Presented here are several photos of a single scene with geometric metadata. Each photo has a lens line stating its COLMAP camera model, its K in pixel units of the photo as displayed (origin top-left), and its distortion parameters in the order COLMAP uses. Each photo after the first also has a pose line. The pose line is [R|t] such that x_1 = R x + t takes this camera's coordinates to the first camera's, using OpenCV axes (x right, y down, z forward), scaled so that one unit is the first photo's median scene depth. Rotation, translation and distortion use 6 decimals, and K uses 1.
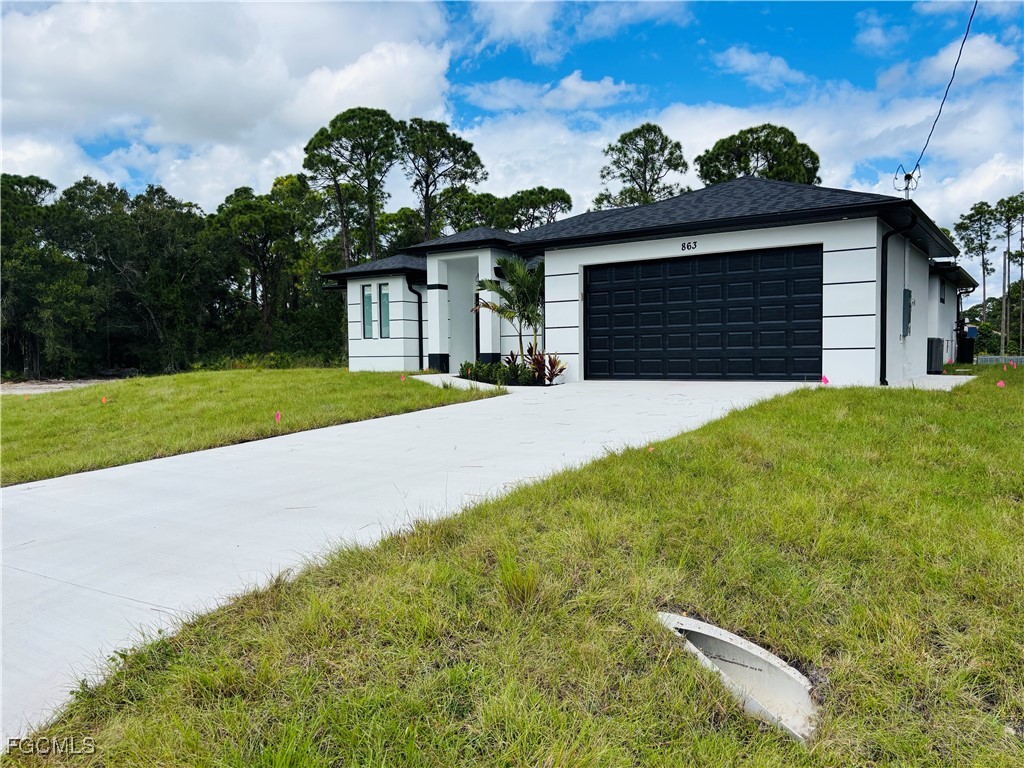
lens RADIAL K [[765.6, 0, 513.3], [0, 765.6, 385.7], [0, 0, 1]] dist [0.009967, 0.001372]
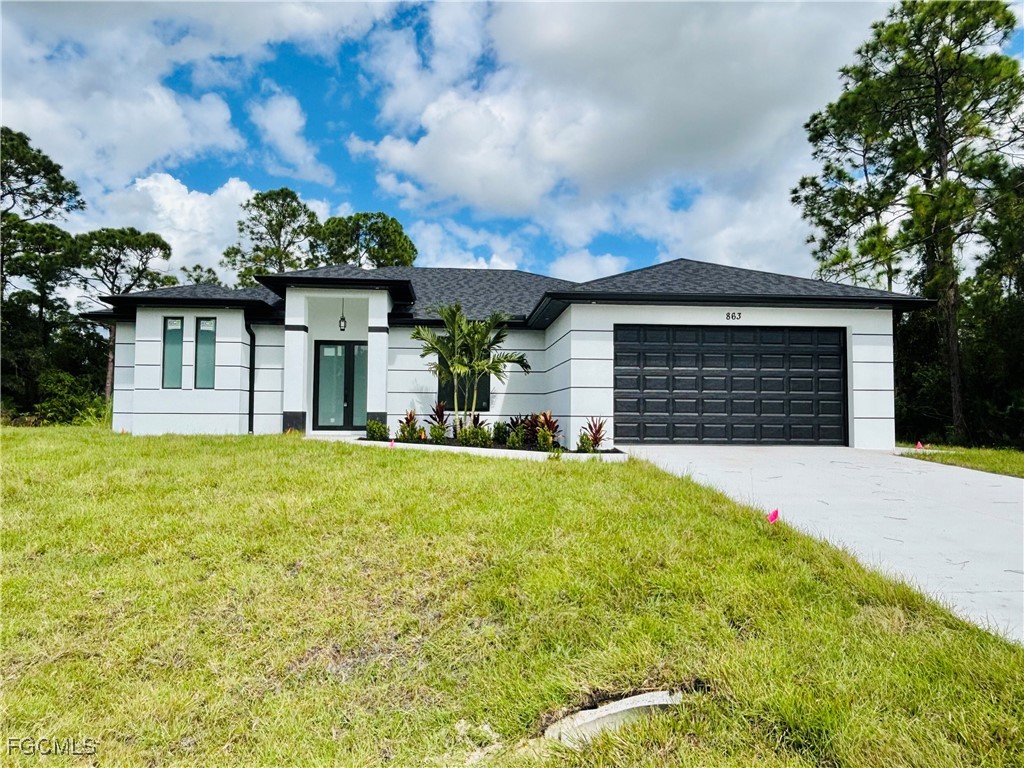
lens RADIAL K [[686.1, 0, 516.9], [0, 686.1, 386.3], [0, 0, 1]] dist [-0.021274, -0.011845]
pose [[0.776511, 0.045085, 0.628488, -0.351104], [0.006576, 0.996803, -0.079630, -0.009951], [-0.630069, 0.065967, 0.773732, 0.292363]]
